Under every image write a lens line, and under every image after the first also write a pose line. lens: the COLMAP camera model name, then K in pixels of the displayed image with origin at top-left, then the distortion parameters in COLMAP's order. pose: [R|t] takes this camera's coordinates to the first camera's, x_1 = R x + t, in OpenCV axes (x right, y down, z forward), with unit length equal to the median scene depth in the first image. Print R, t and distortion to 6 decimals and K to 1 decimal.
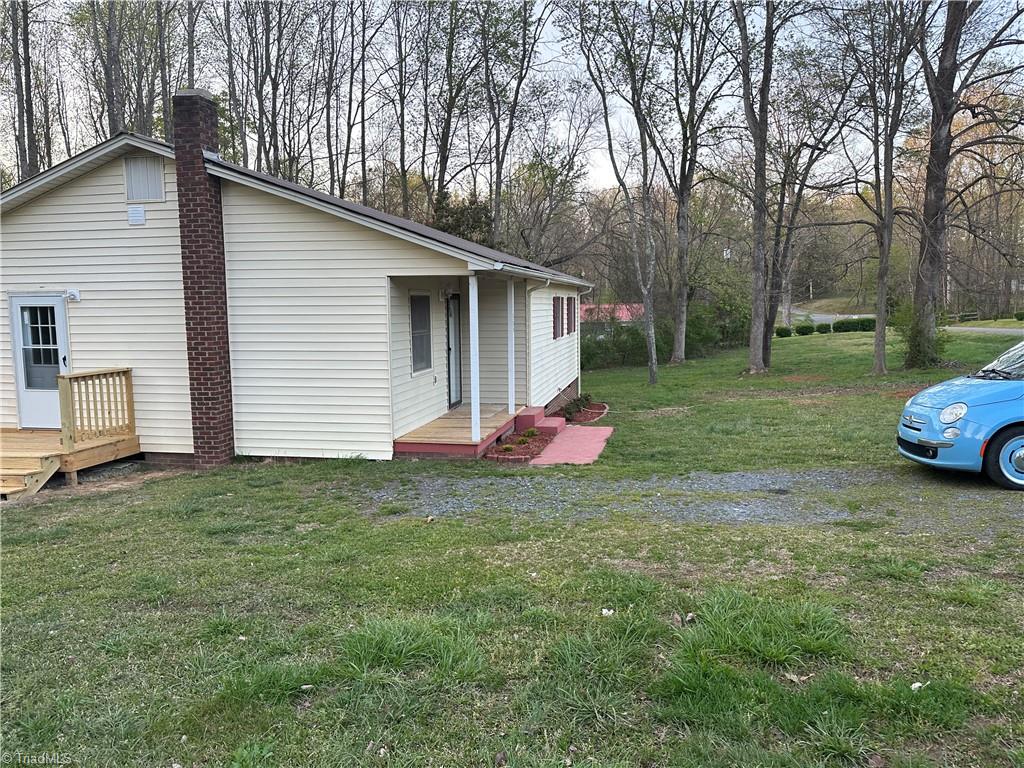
lens RADIAL K [[736.0, 0, 519.0], [0, 736.0, 385.9], [0, 0, 1]] dist [0.120692, -0.185041]
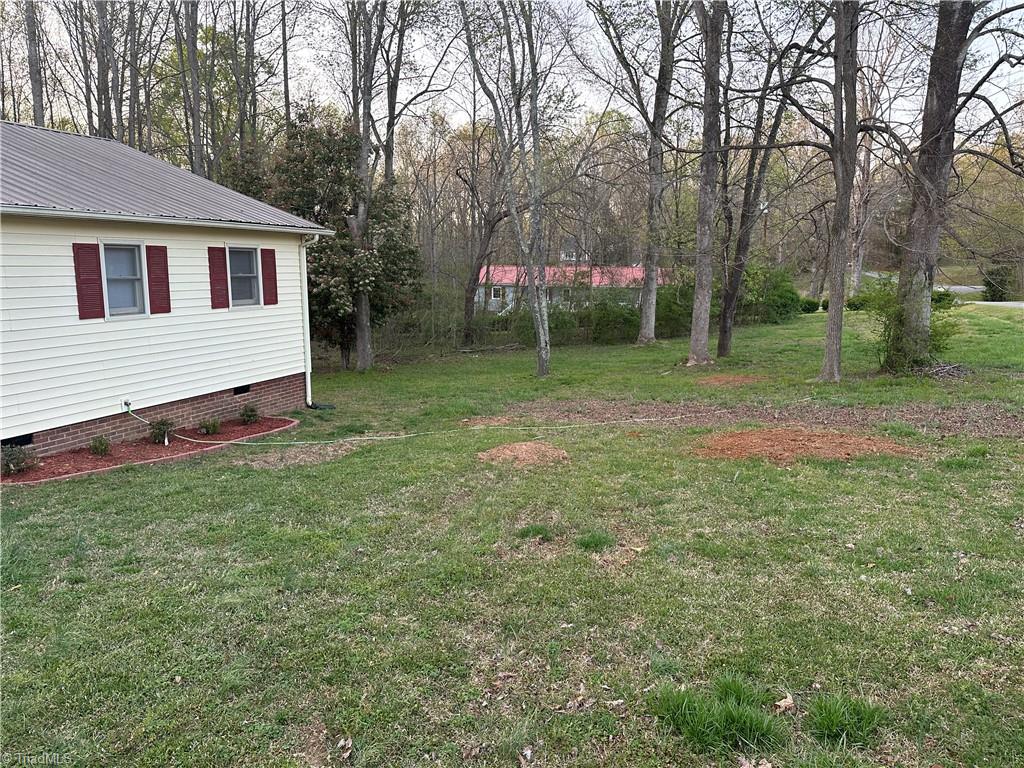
lens RADIAL K [[736.0, 0, 519.0], [0, 736.0, 385.9], [0, 0, 1]] dist [0.120692, -0.185041]
pose [[0.988932, 0.046846, -0.140779, 0.249914], [-0.039422, 0.997704, 0.055072, -0.030192], [0.143036, -0.048912, 0.988508, 0.252932]]
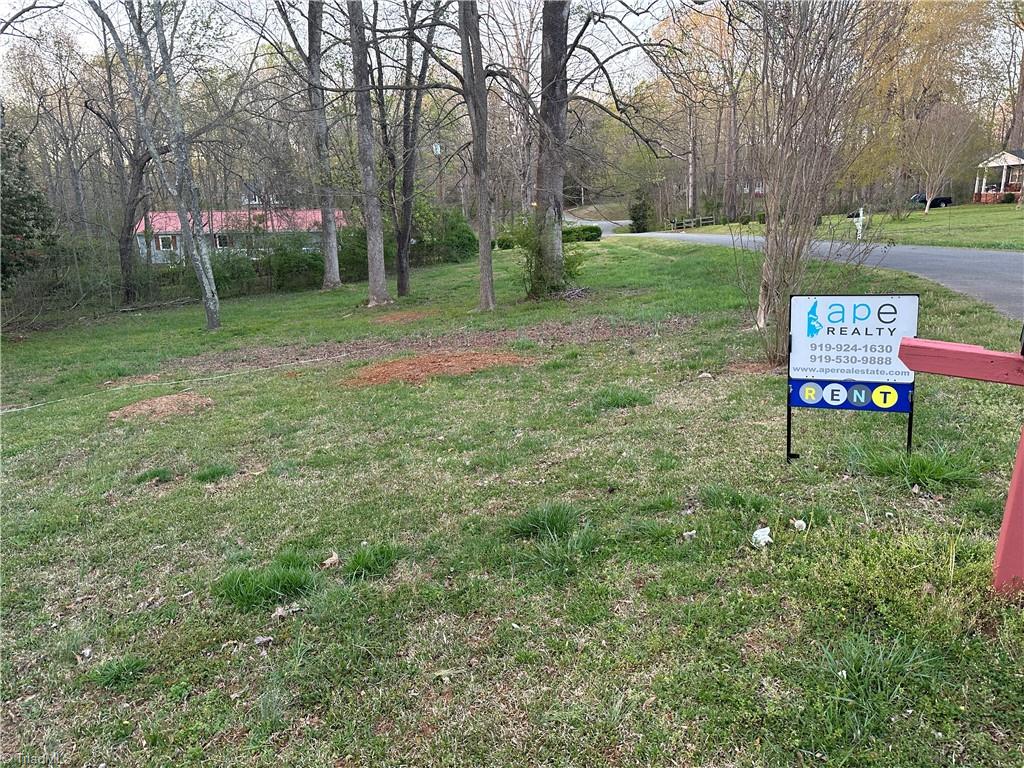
lens RADIAL K [[736.0, 0, 519.0], [0, 736.0, 385.9], [0, 0, 1]] dist [0.120692, -0.185041]
pose [[0.967487, -0.063419, 0.244842, 0.269681], [0.032964, 0.991414, 0.126540, -0.026923], [-0.250765, -0.114354, 0.961270, 0.238198]]
